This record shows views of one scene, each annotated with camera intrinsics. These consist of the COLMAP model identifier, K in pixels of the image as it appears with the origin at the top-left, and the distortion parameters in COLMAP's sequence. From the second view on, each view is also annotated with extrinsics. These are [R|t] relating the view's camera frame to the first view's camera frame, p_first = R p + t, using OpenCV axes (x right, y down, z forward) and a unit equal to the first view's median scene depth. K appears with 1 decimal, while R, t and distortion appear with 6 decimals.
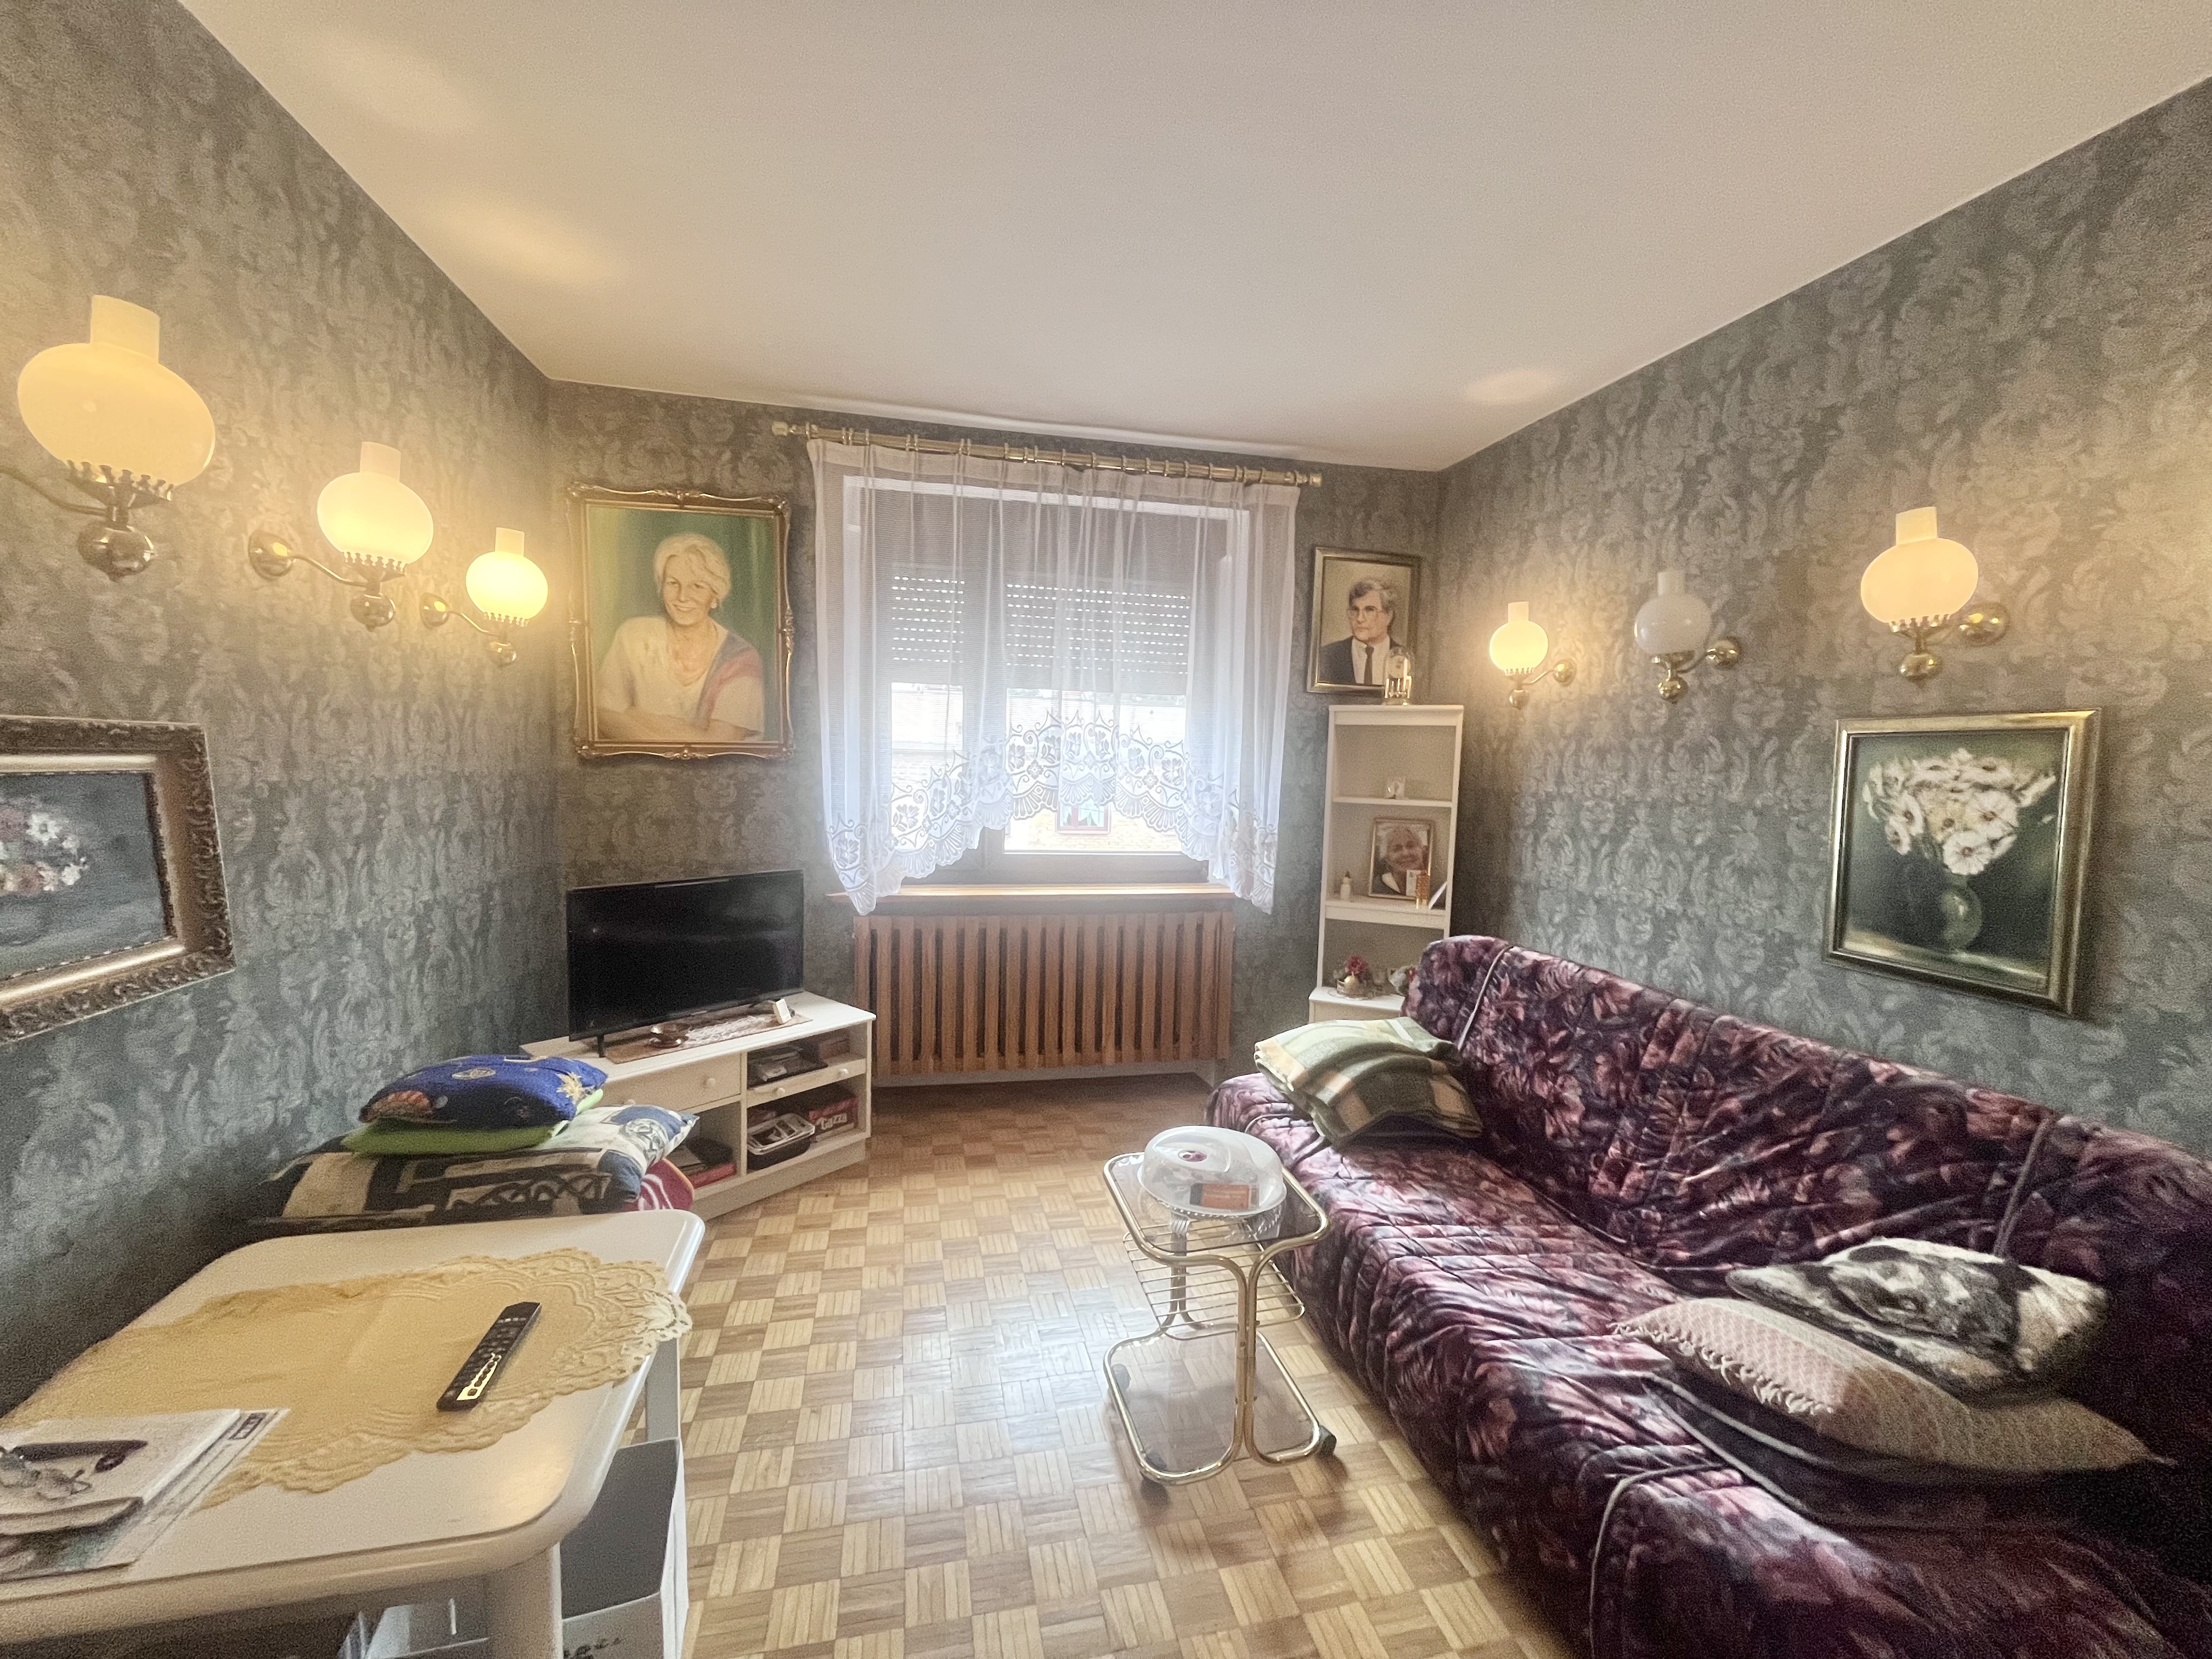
lens RADIAL K [[890.8, 0, 1106.9], [0, 890.8, 833.3], [0, 0, 1]] dist [-0.000847, -0.000140]
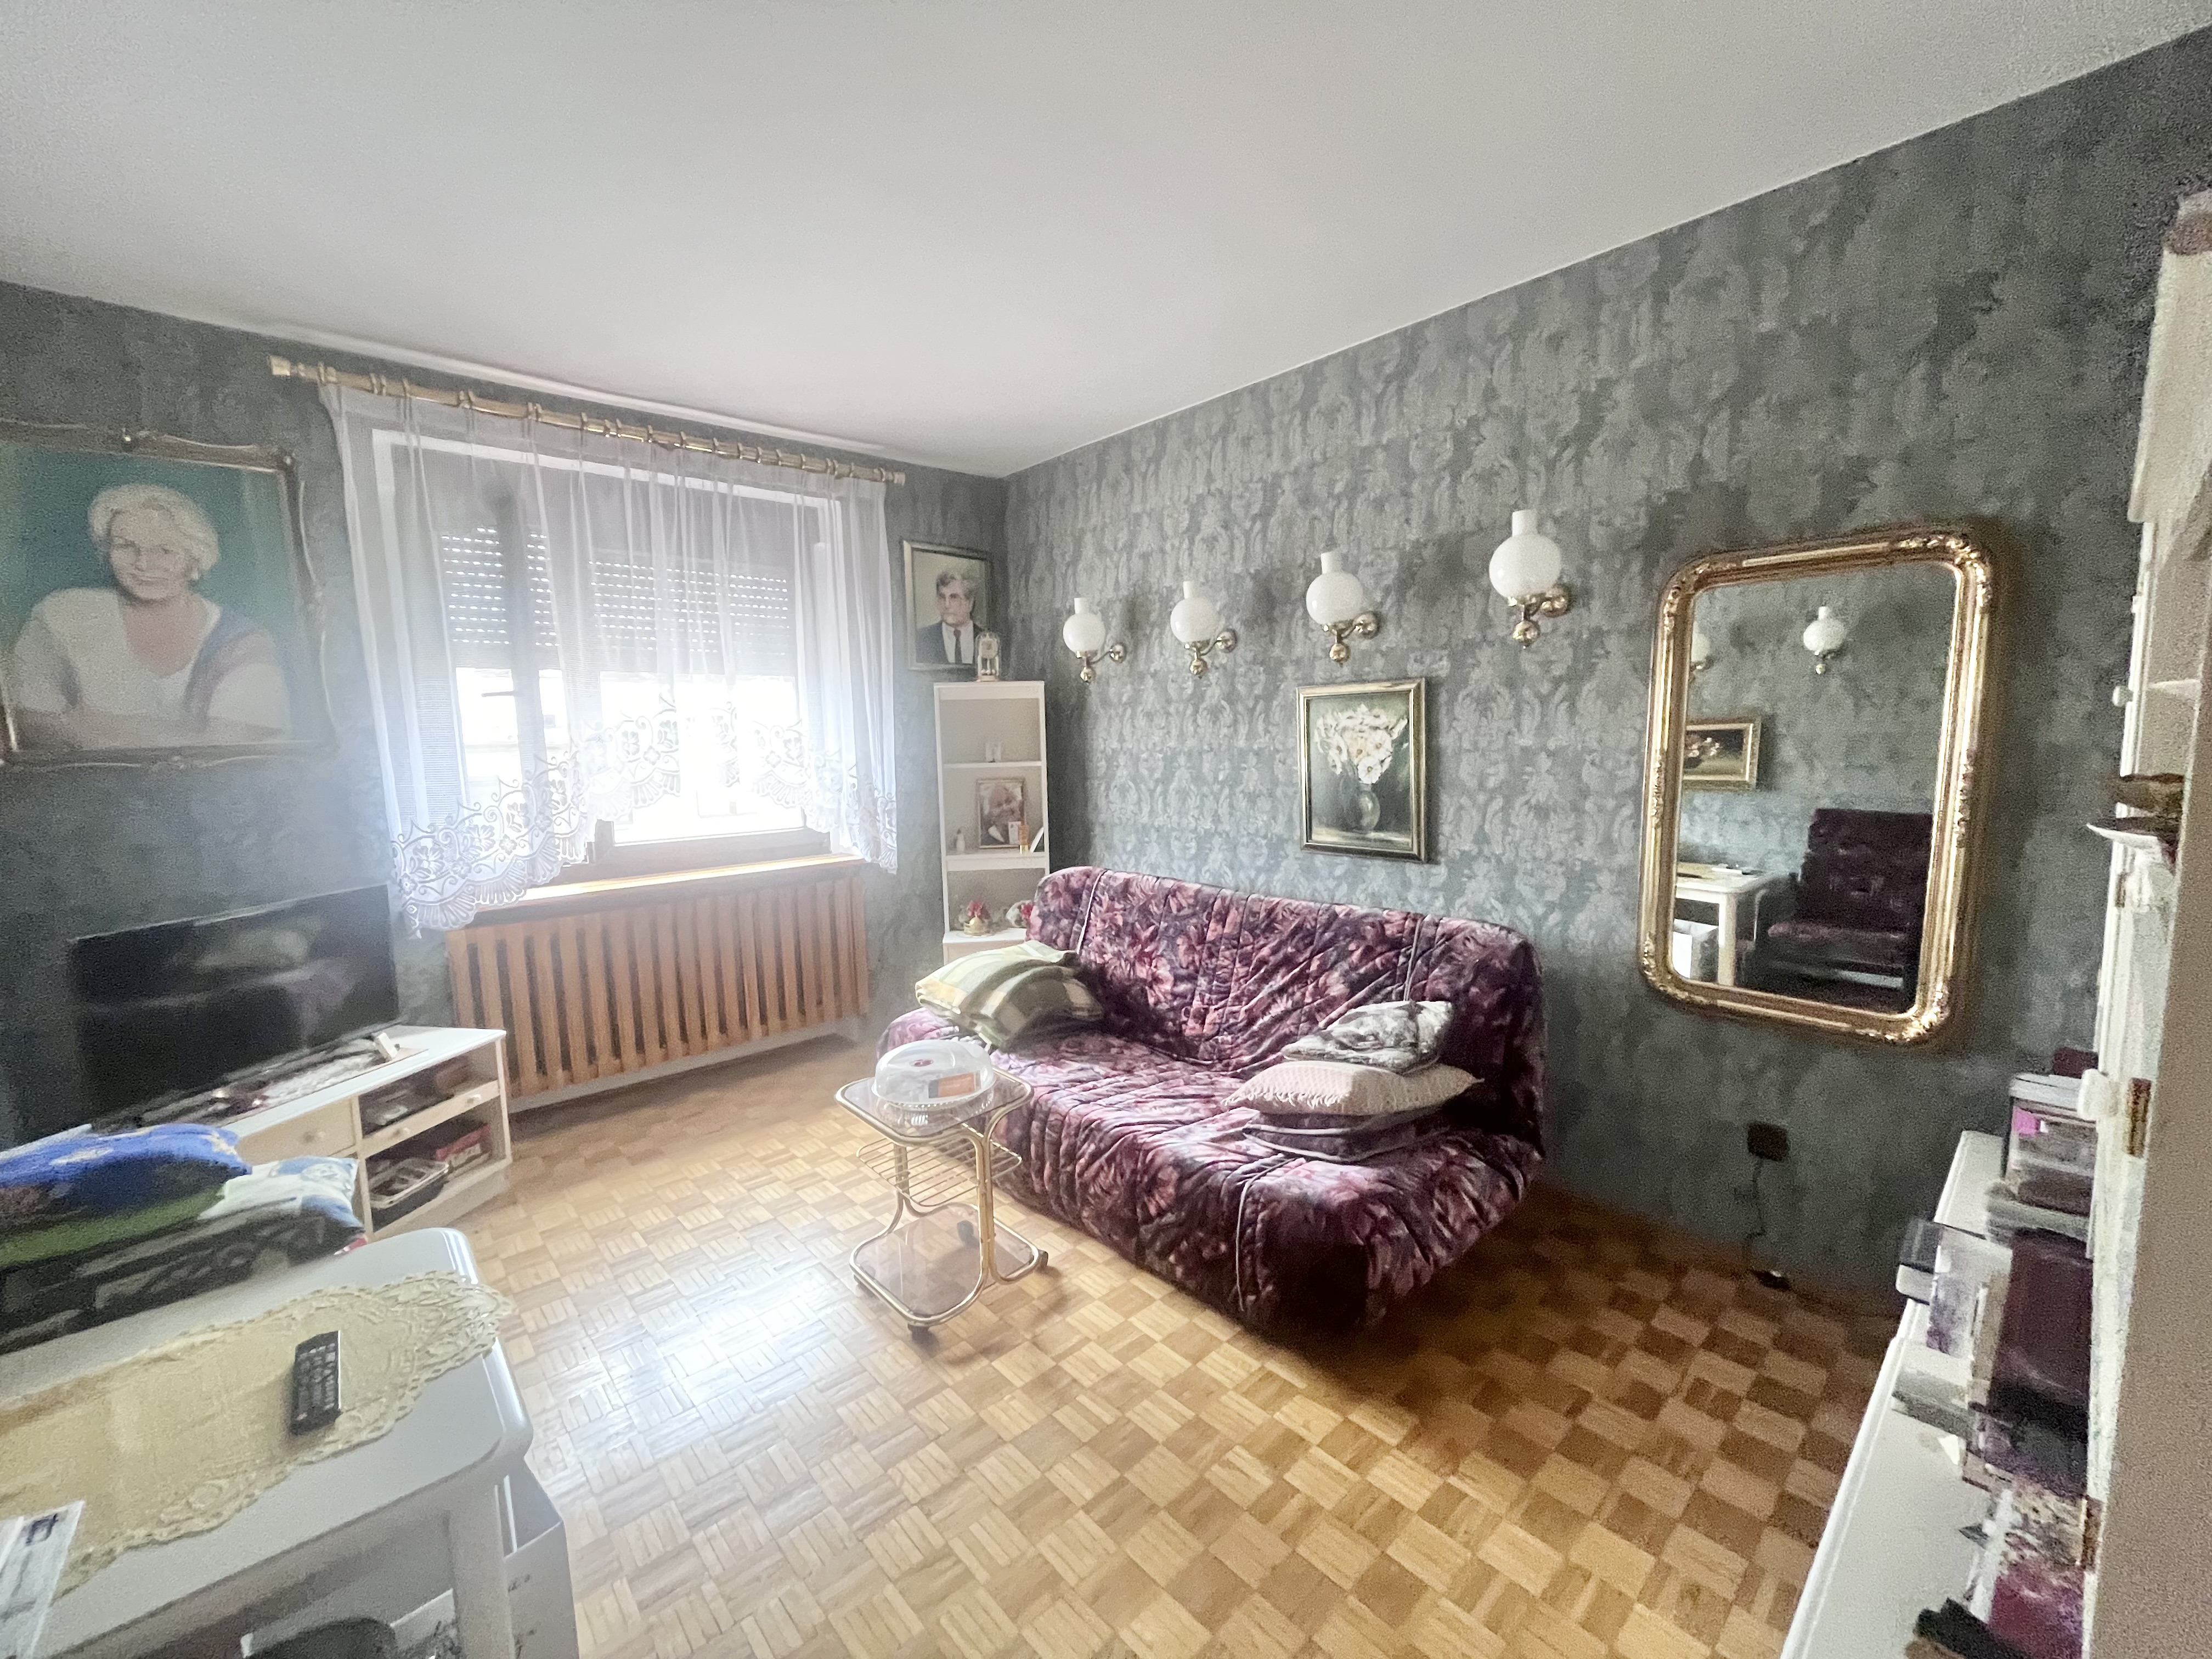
lens RADIAL K [[890.8, 0, 1102.1], [0, 890.8, 831.1], [0, 0, 1]] dist [-0.000847, -0.000140]
pose [[0.873093, -0.100624, 0.477058, -0.175133], [0.087453, 0.994923, 0.049801, 0.007442], [-0.479647, -0.001761, 0.877460, -0.132833]]
